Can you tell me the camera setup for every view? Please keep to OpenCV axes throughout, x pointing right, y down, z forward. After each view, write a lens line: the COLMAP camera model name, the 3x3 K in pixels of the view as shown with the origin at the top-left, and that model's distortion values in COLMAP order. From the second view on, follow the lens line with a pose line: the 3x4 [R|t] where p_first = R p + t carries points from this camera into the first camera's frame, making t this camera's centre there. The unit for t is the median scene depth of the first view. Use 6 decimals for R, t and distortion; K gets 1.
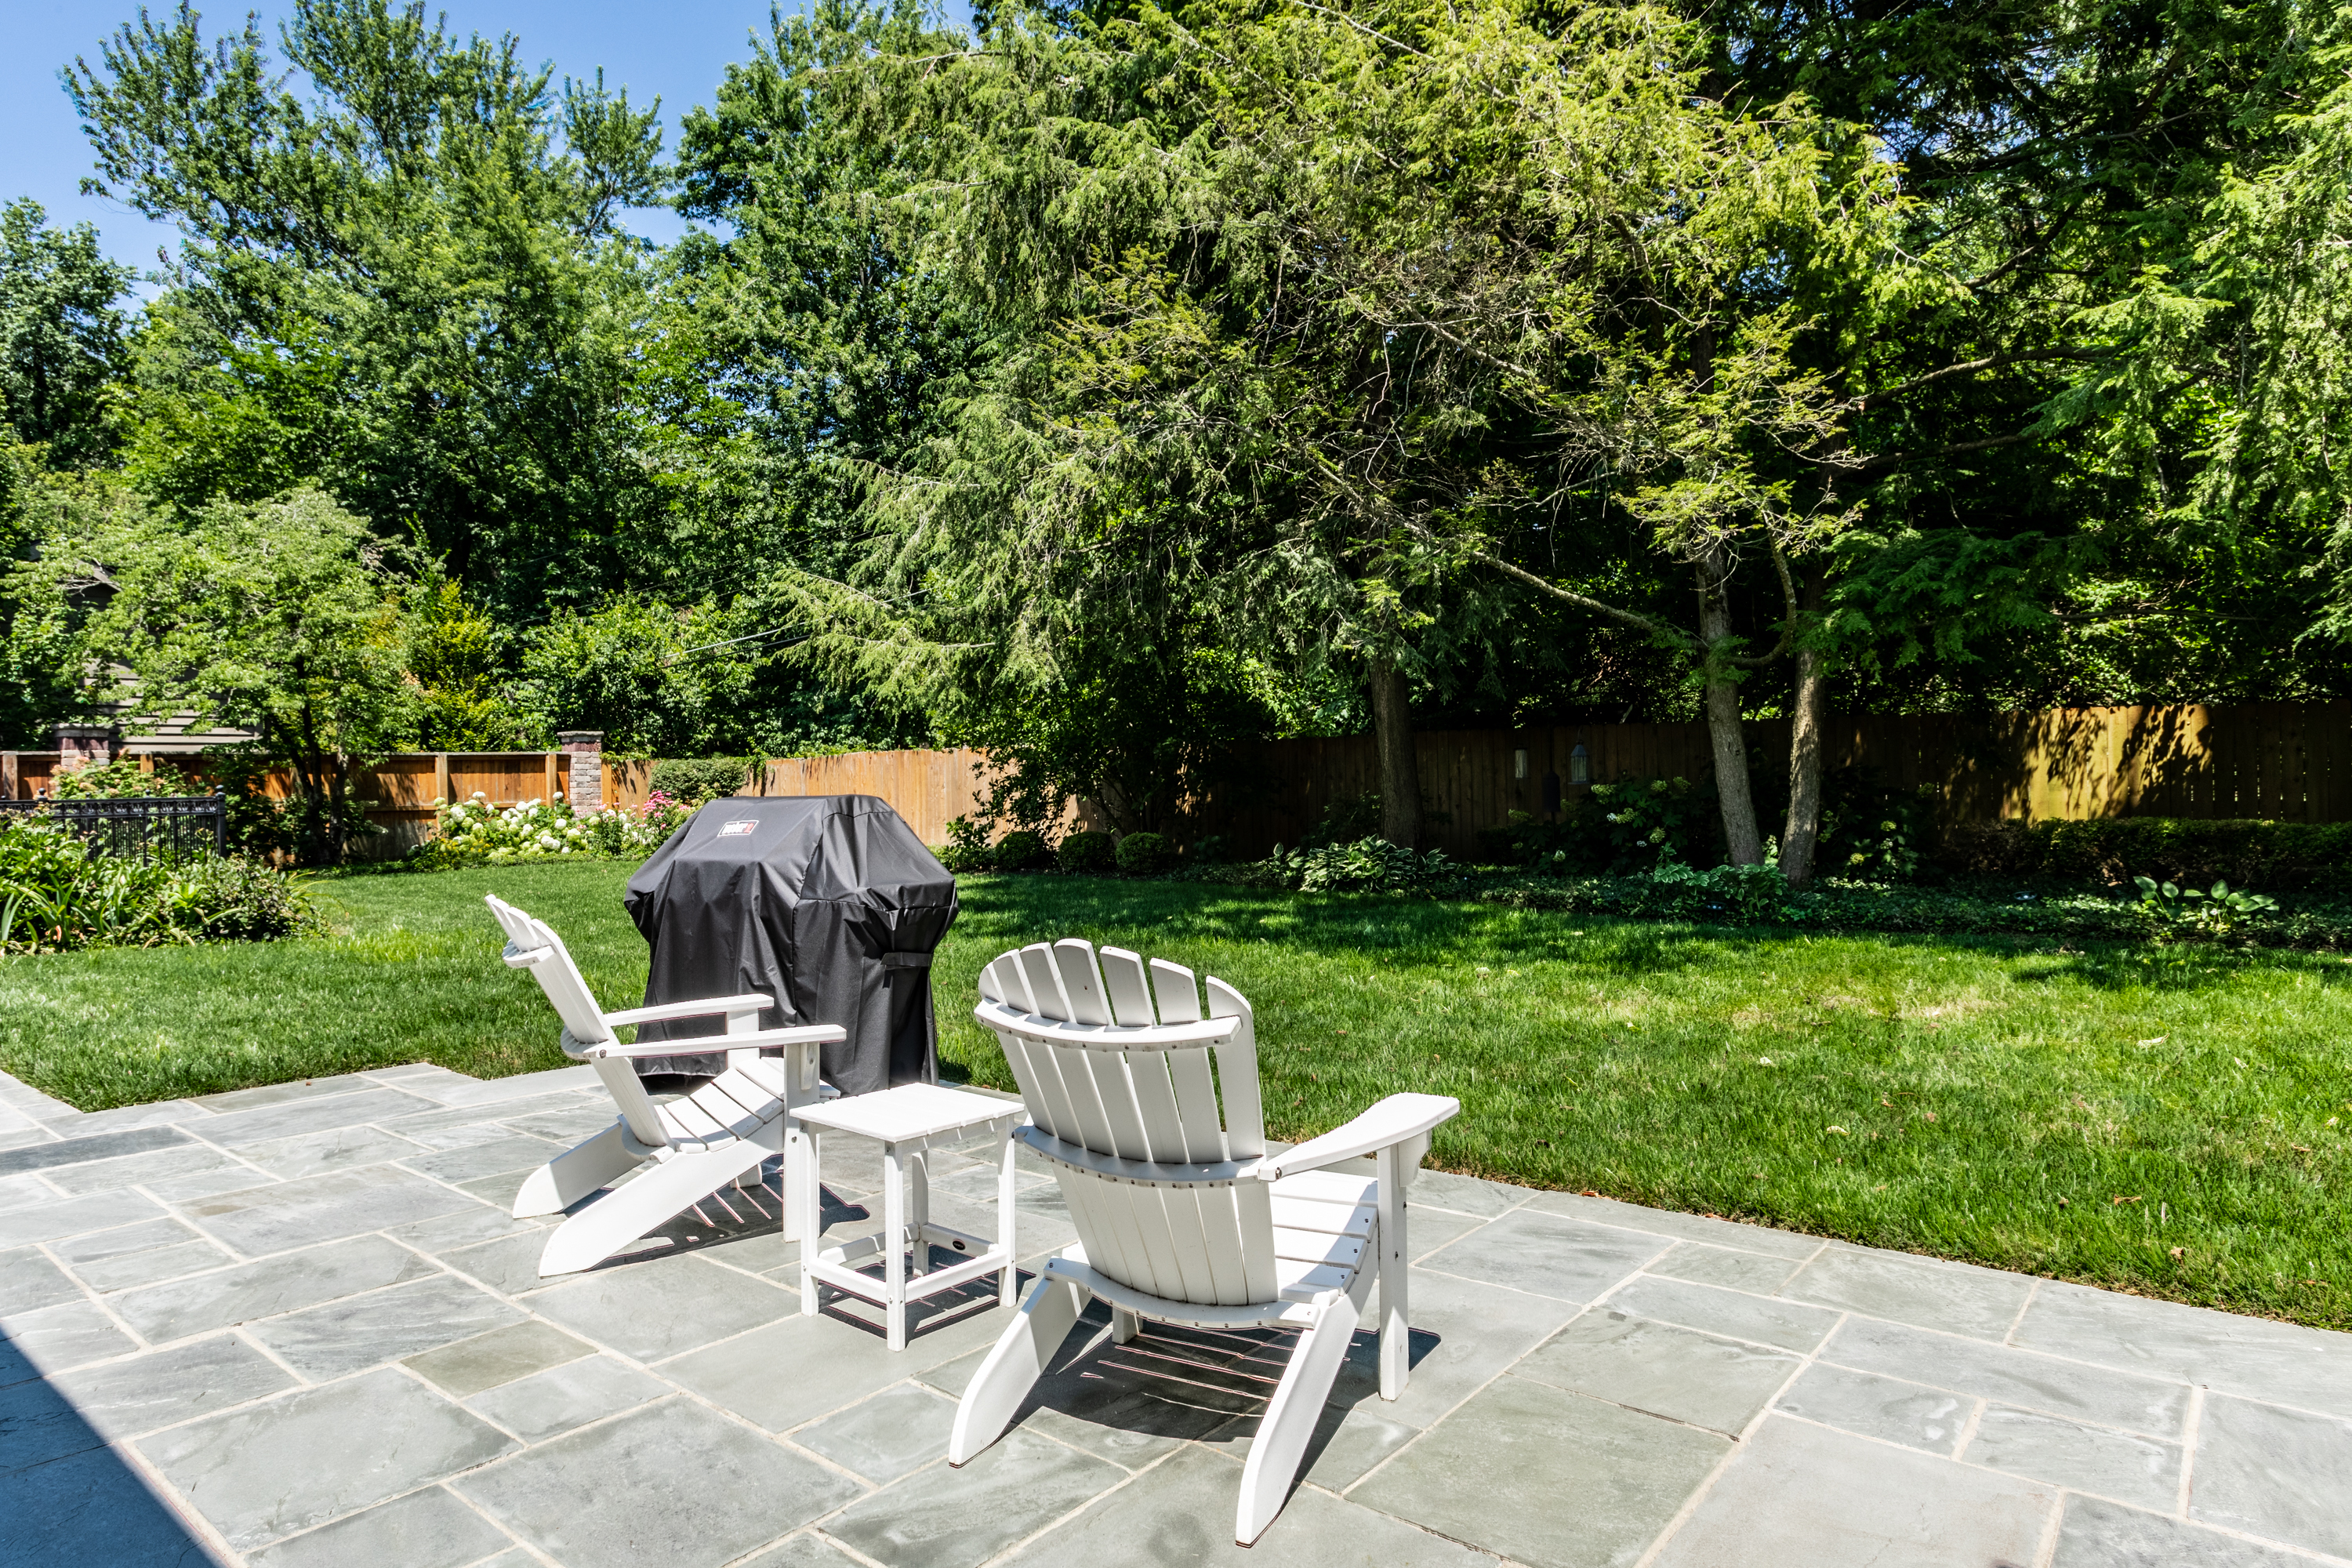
lens RADIAL K [[1408.2, 0, 1170.6], [0, 1408.2, 819.8], [0, 0, 1]] dist [-0.003589, -0.000145]
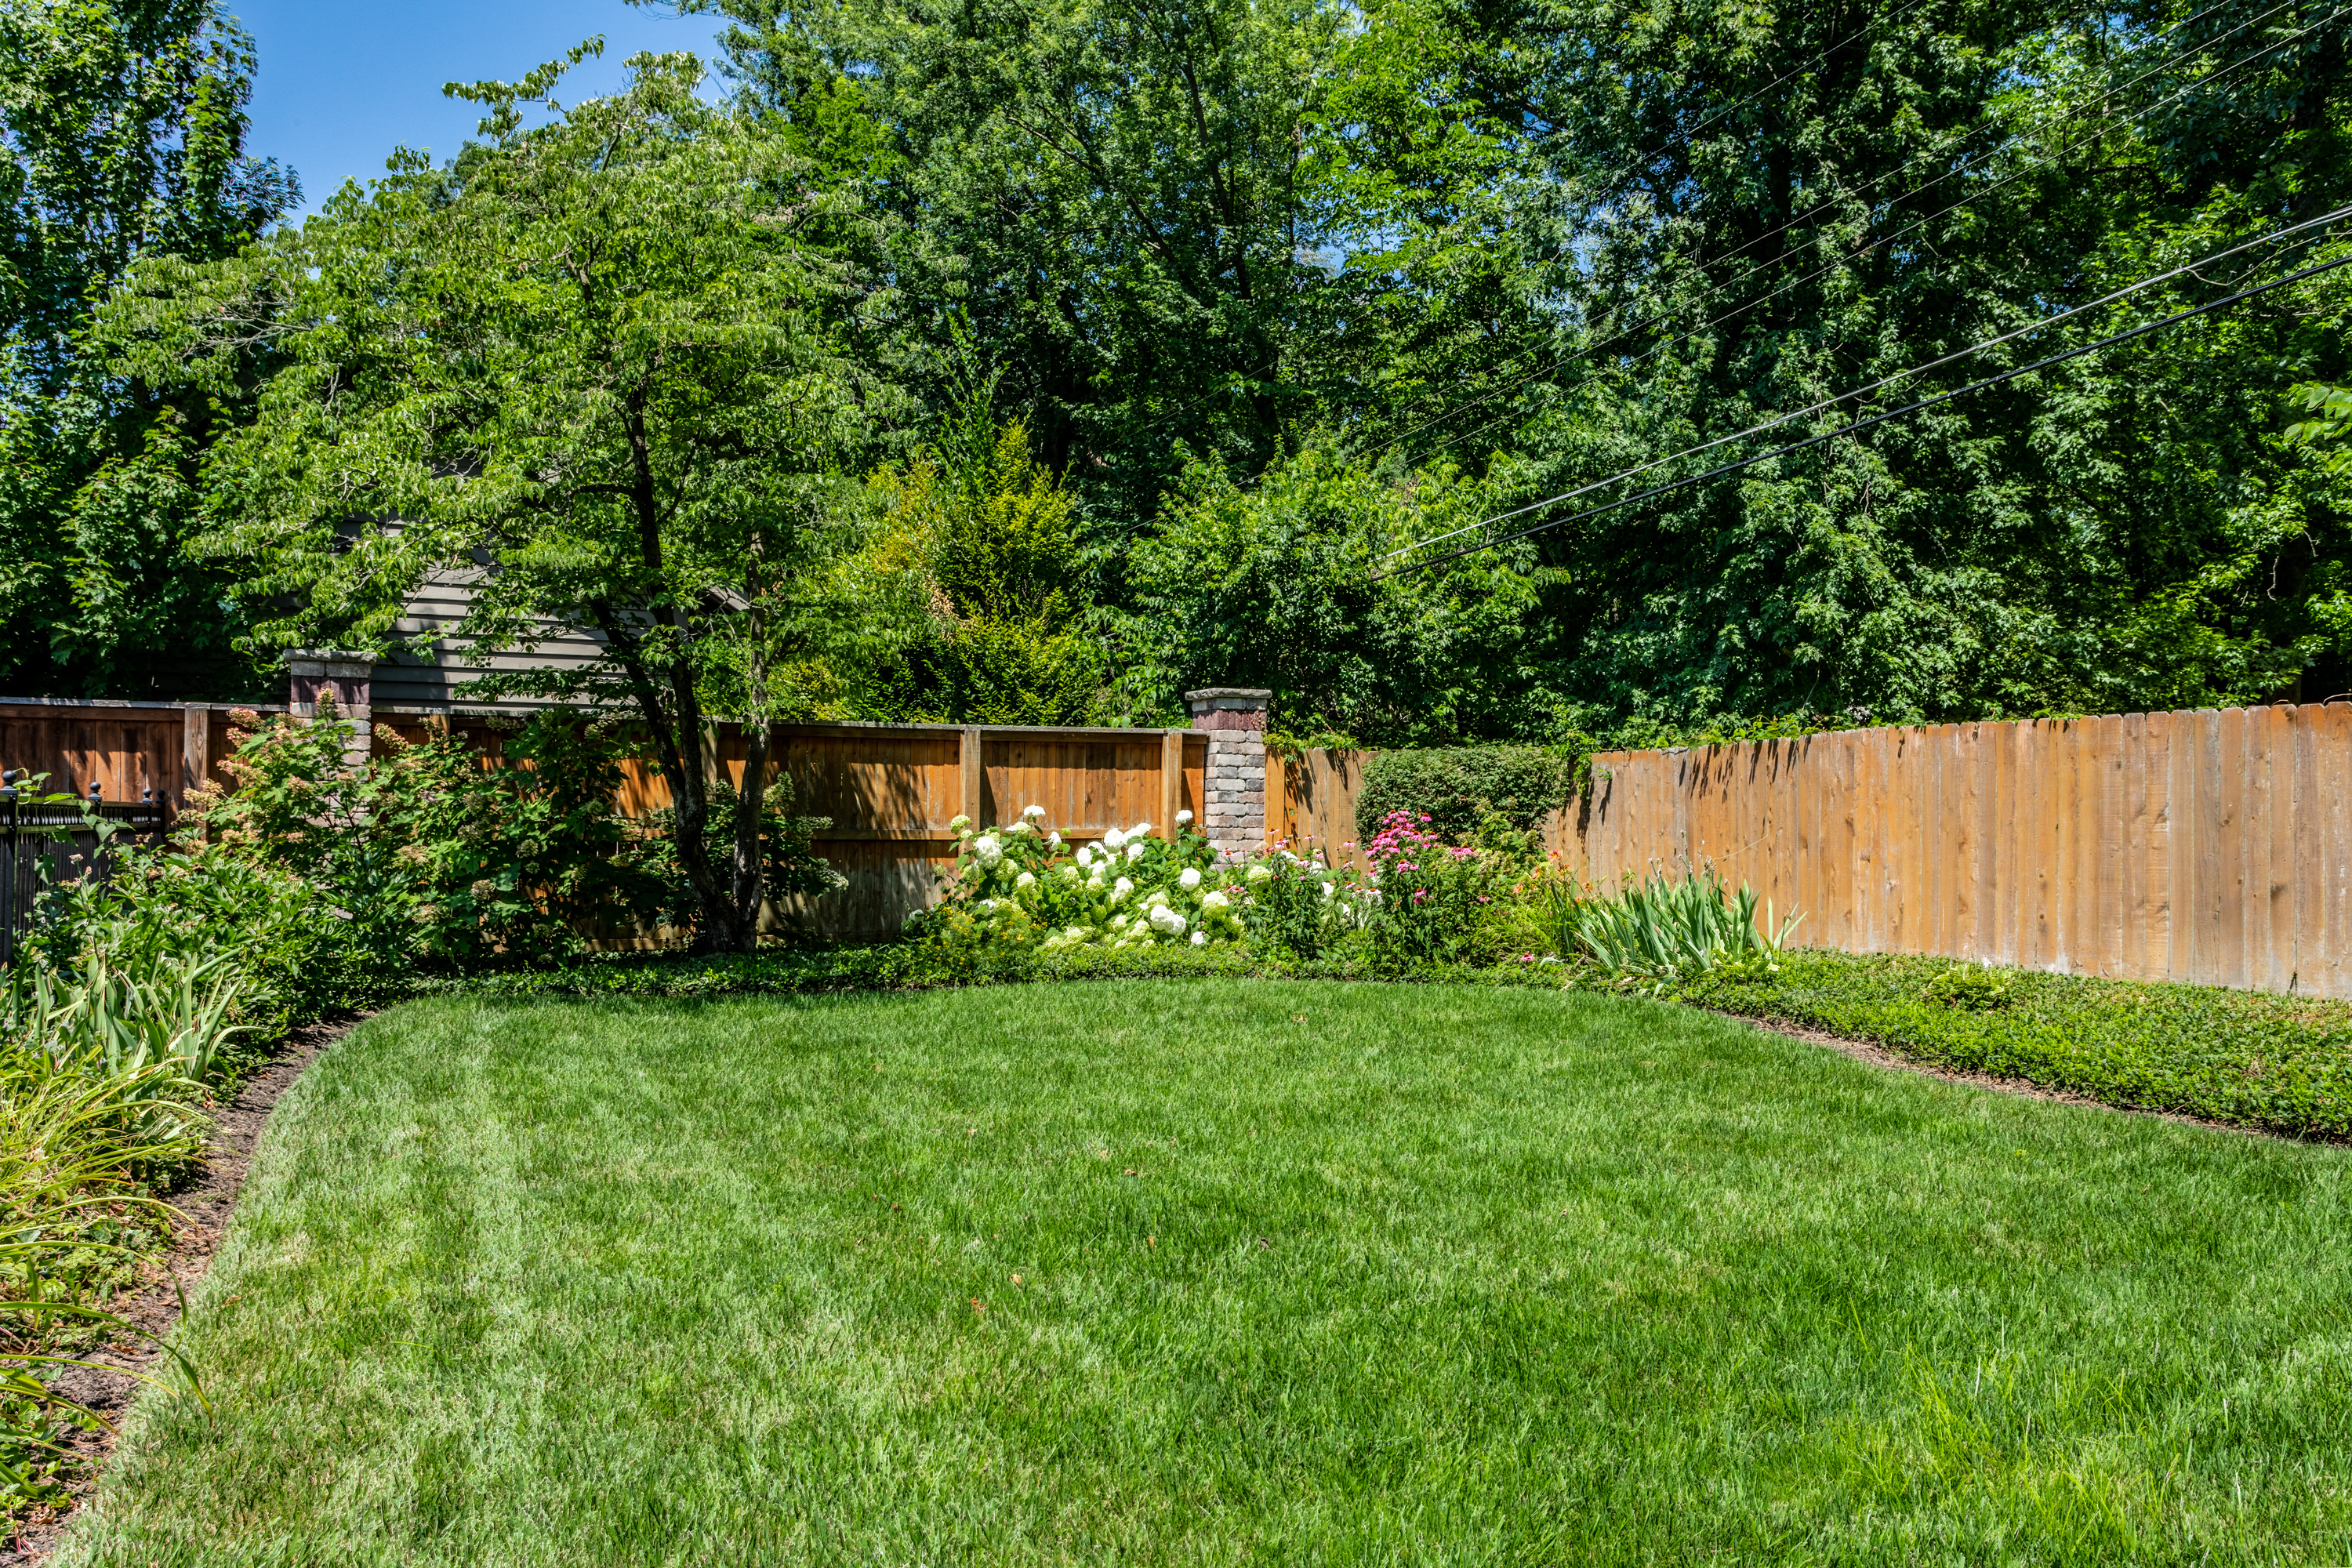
lens RADIAL K [[1862.3, 0, 1174.5], [0, 1862.3, 819.6], [0, 0, 1]] dist [-0.001602, 0.000716]
pose [[0.918029, 0.026069, -0.395655, -0.189552], [-0.034417, 0.999309, -0.014014, -0.007463], [0.395016, 0.026482, 0.918292, 0.420942]]
